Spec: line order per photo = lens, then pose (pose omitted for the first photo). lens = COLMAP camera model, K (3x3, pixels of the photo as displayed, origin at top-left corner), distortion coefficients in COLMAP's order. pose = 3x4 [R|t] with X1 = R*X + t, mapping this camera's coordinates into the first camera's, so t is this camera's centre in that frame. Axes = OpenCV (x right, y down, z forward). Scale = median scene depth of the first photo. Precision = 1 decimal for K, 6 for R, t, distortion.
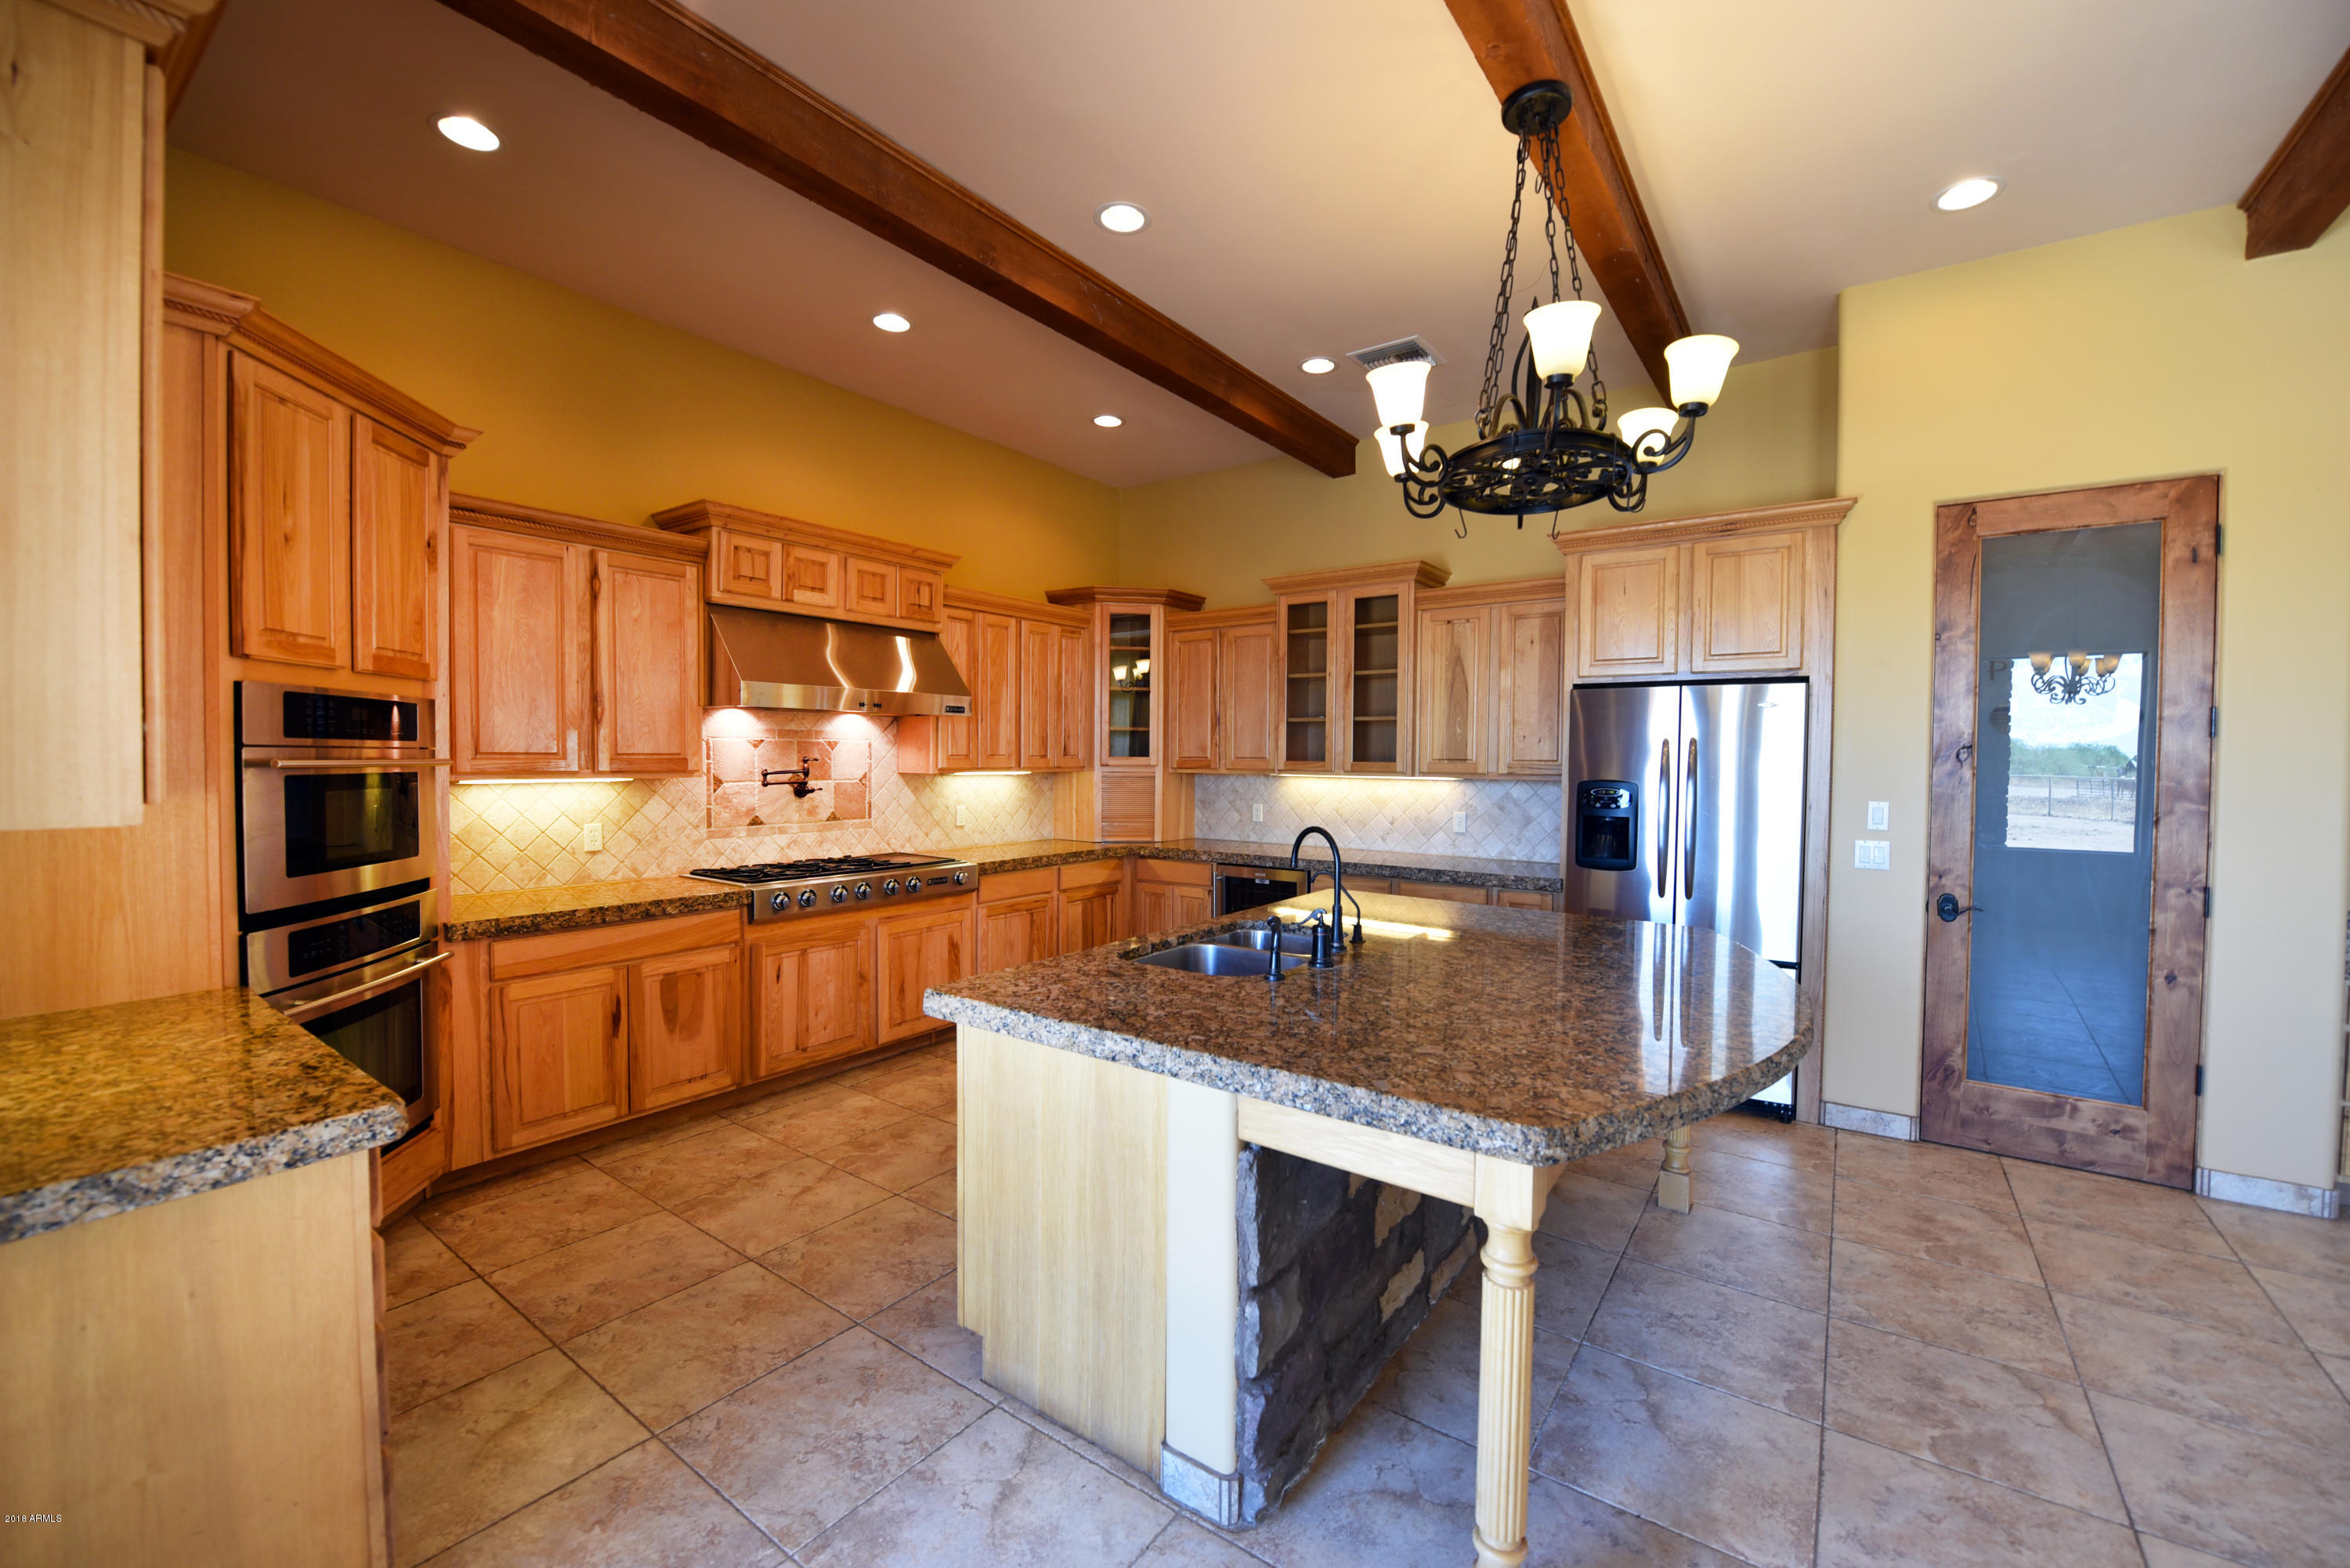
lens RADIAL K [[936.3, 0, 1182.4], [0, 936.3, 779.8], [0, 0, 1]] dist [-0.016097, -0.001821]
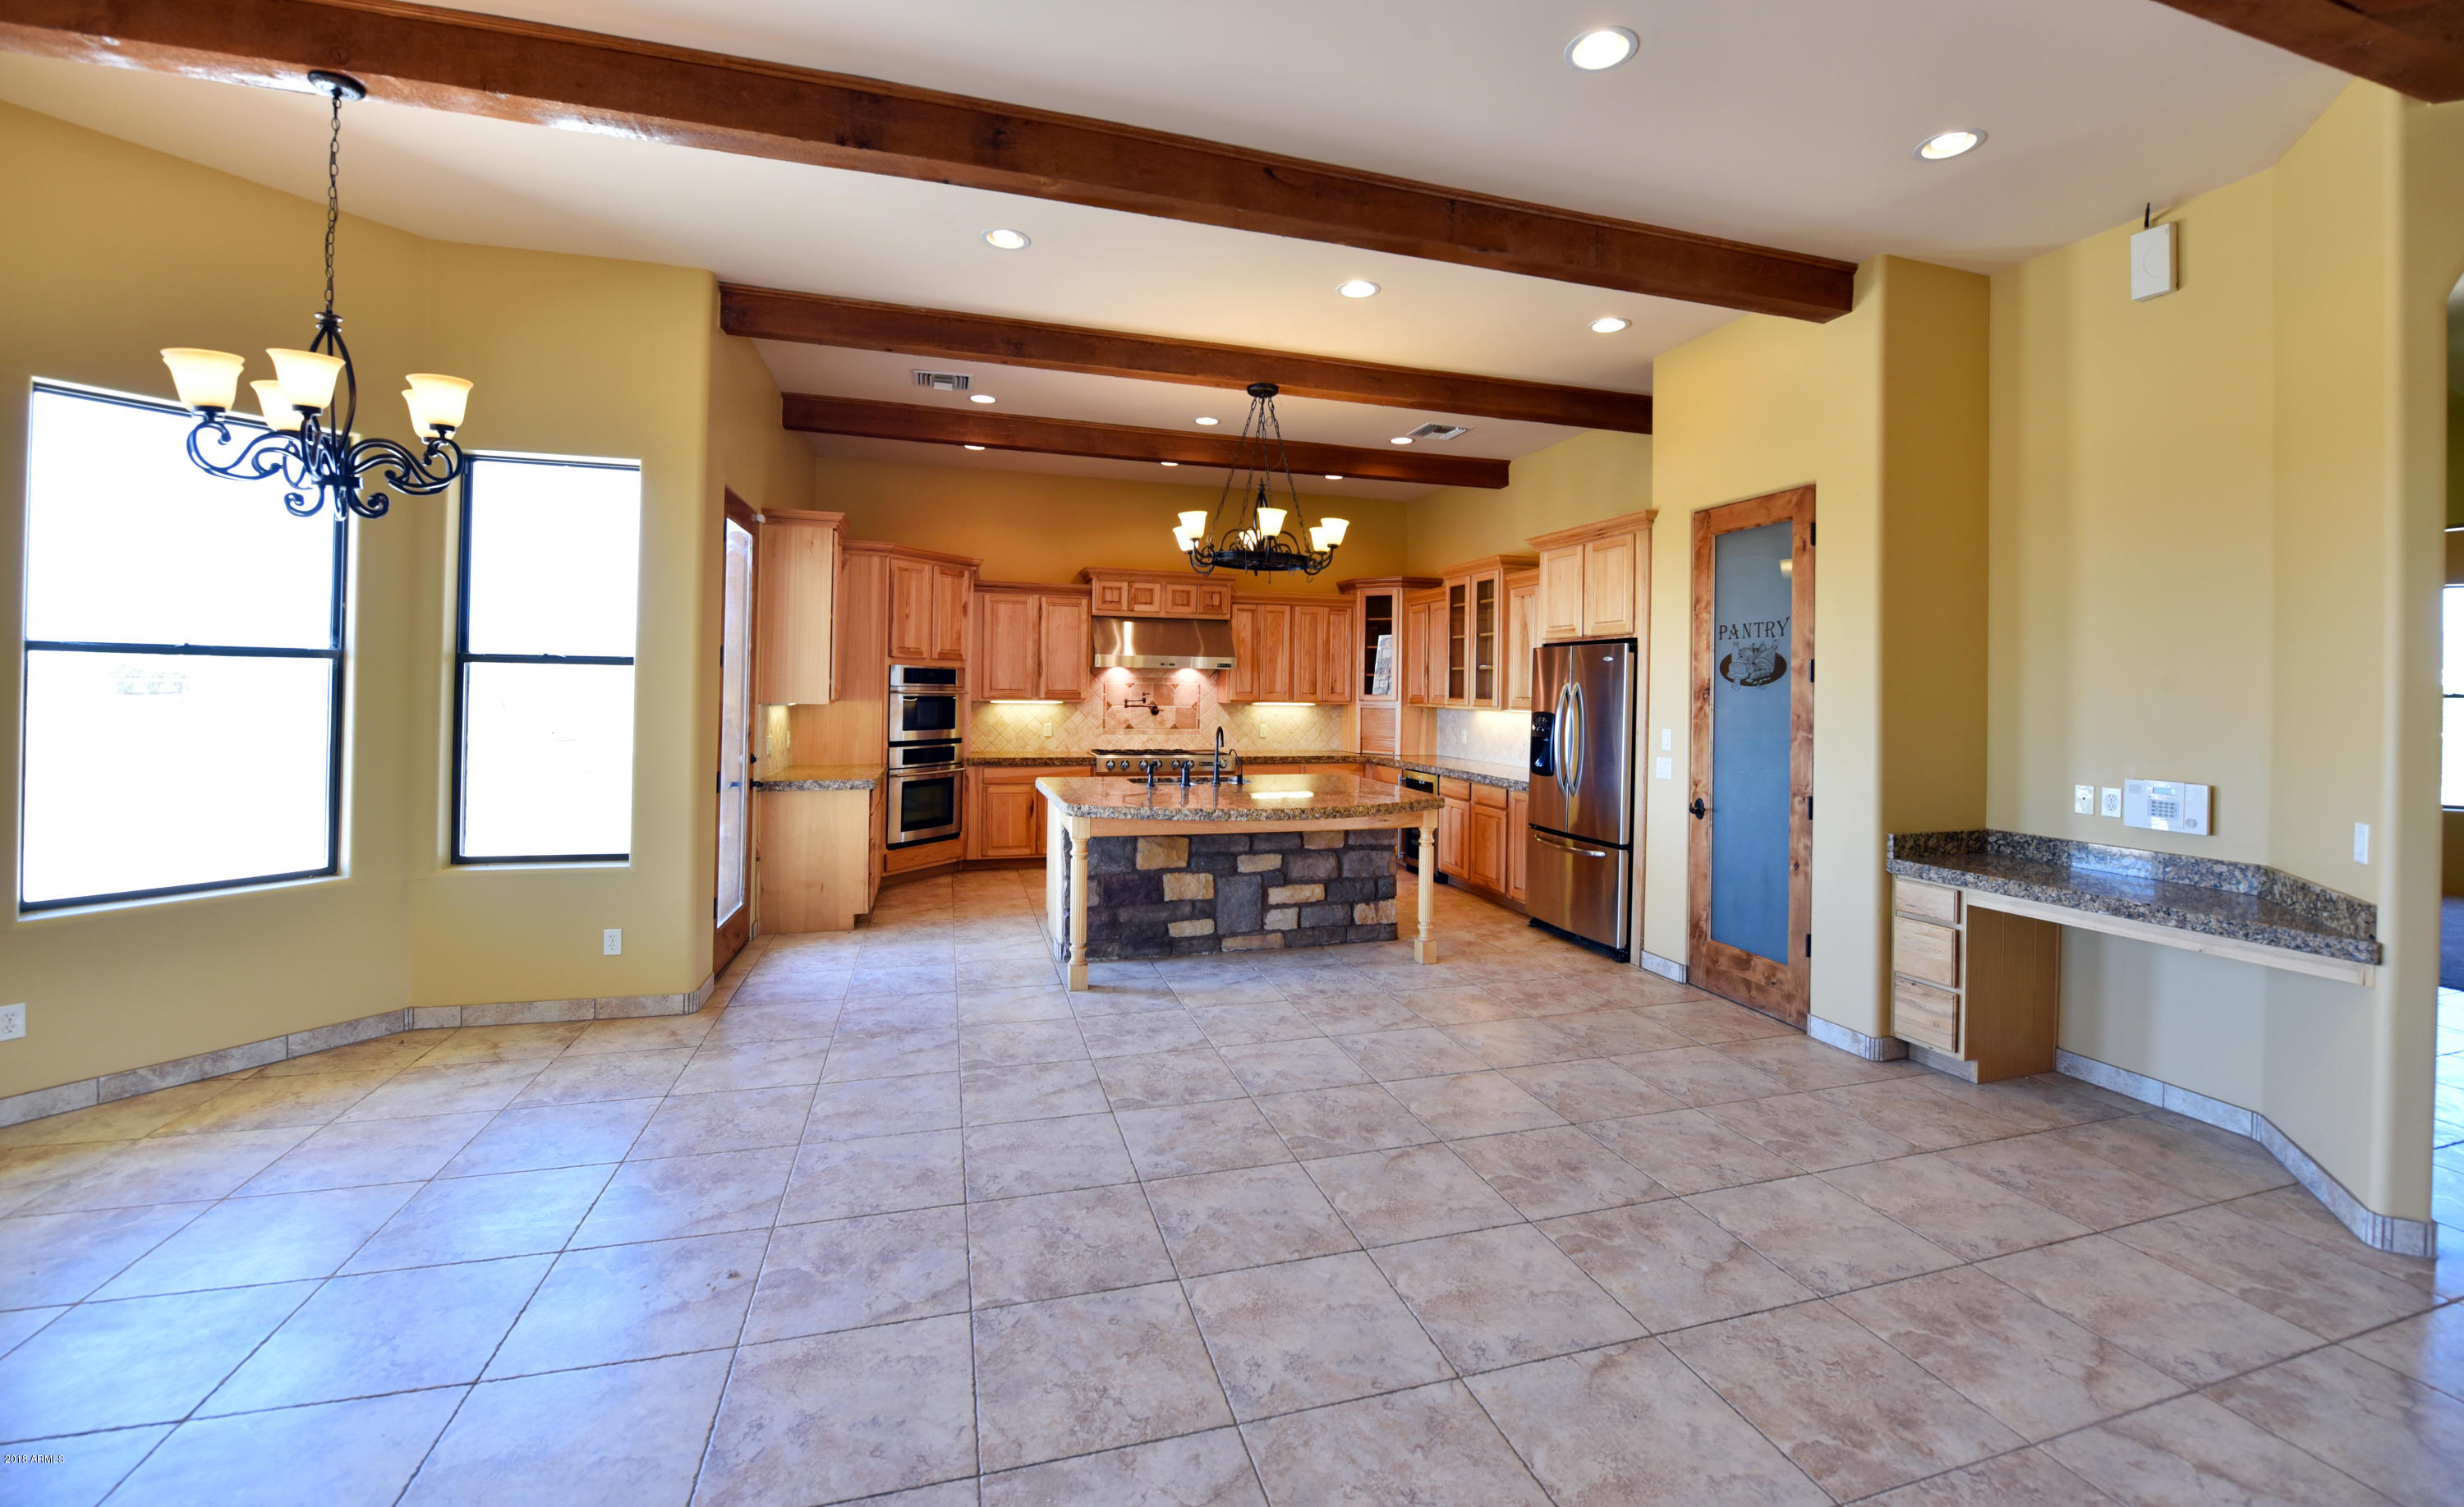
lens RADIAL K [[977.9, 0, 1236.6], [0, 977.9, 680.8], [0, 0, 1]] dist [-0.017153, 0.000009]
pose [[0.790952, -0.001041, -0.611877, 1.115533], [-0.024232, 0.999161, -0.033023, 0.014929], [0.611398, 0.040946, 0.790263, -0.515241]]
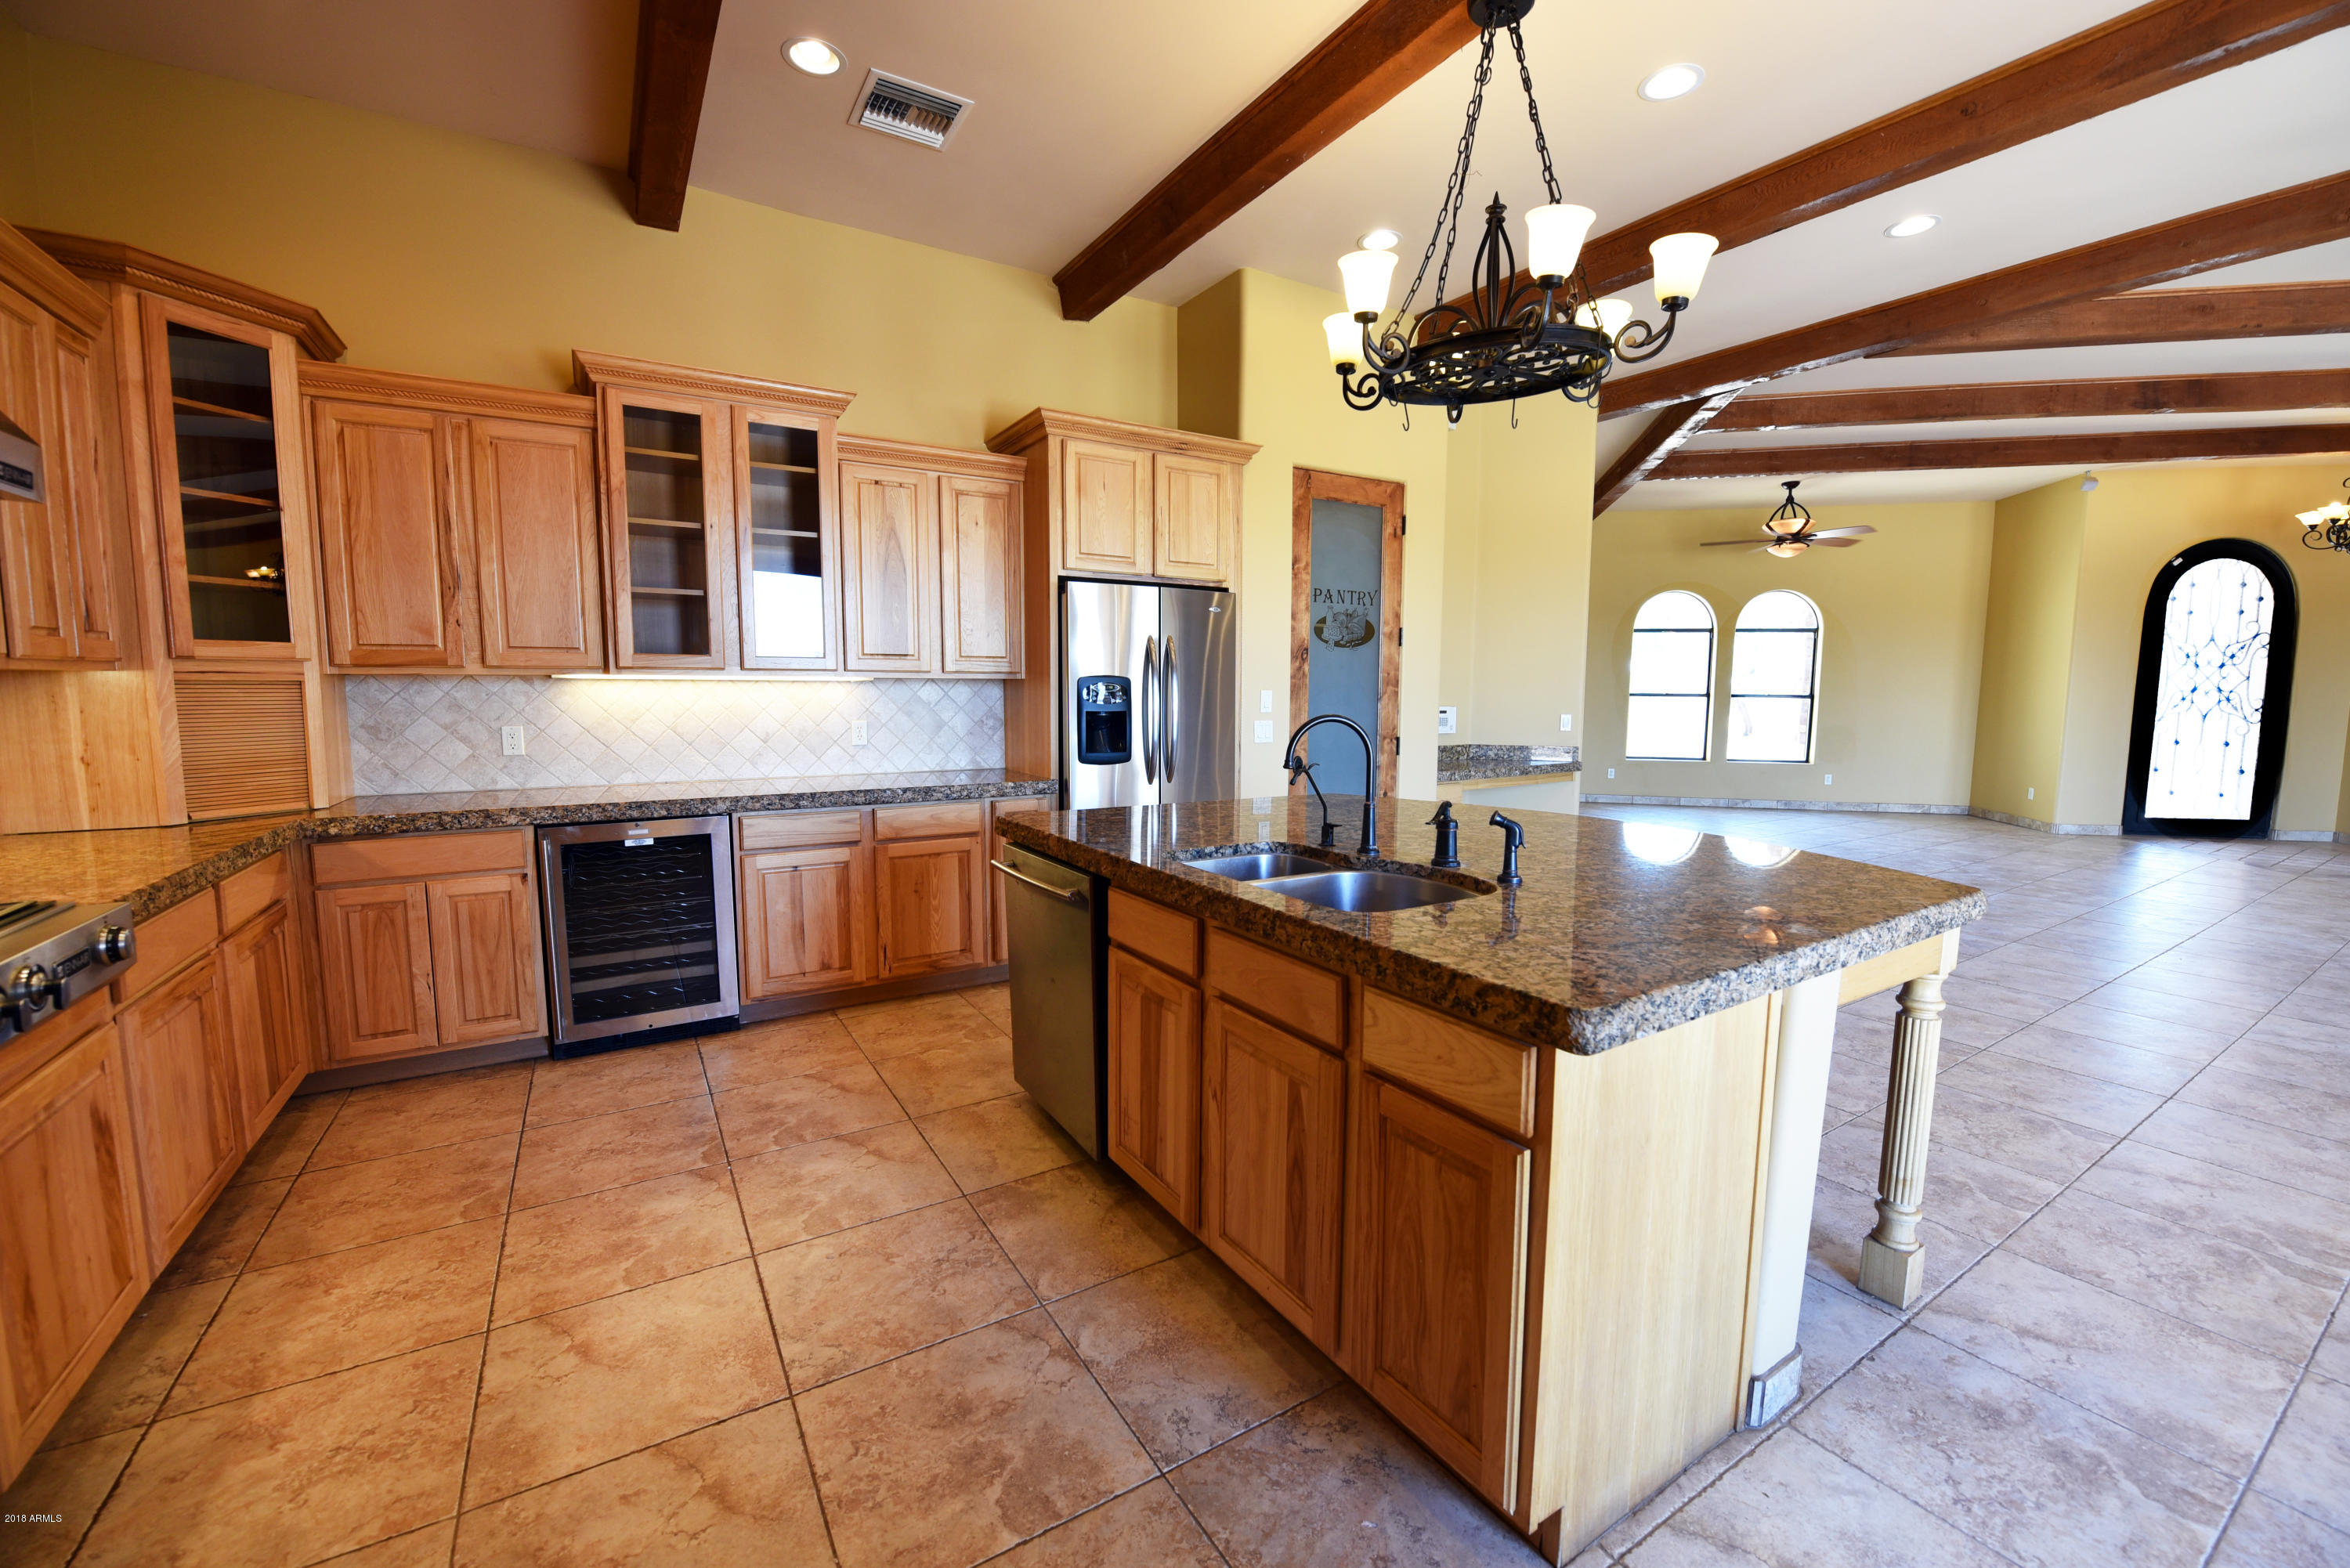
lens RADIAL K [[936.3, 0, 1182.9], [0, 936.3, 782.5], [0, 0, 1]] dist [-0.016097, -0.001821]
pose [[0.382486, -0.100980, 0.918427, -0.506609], [0.020823, 0.994699, 0.100694, 0.017057], [-0.923727, -0.019390, 0.382561, 0.598484]]
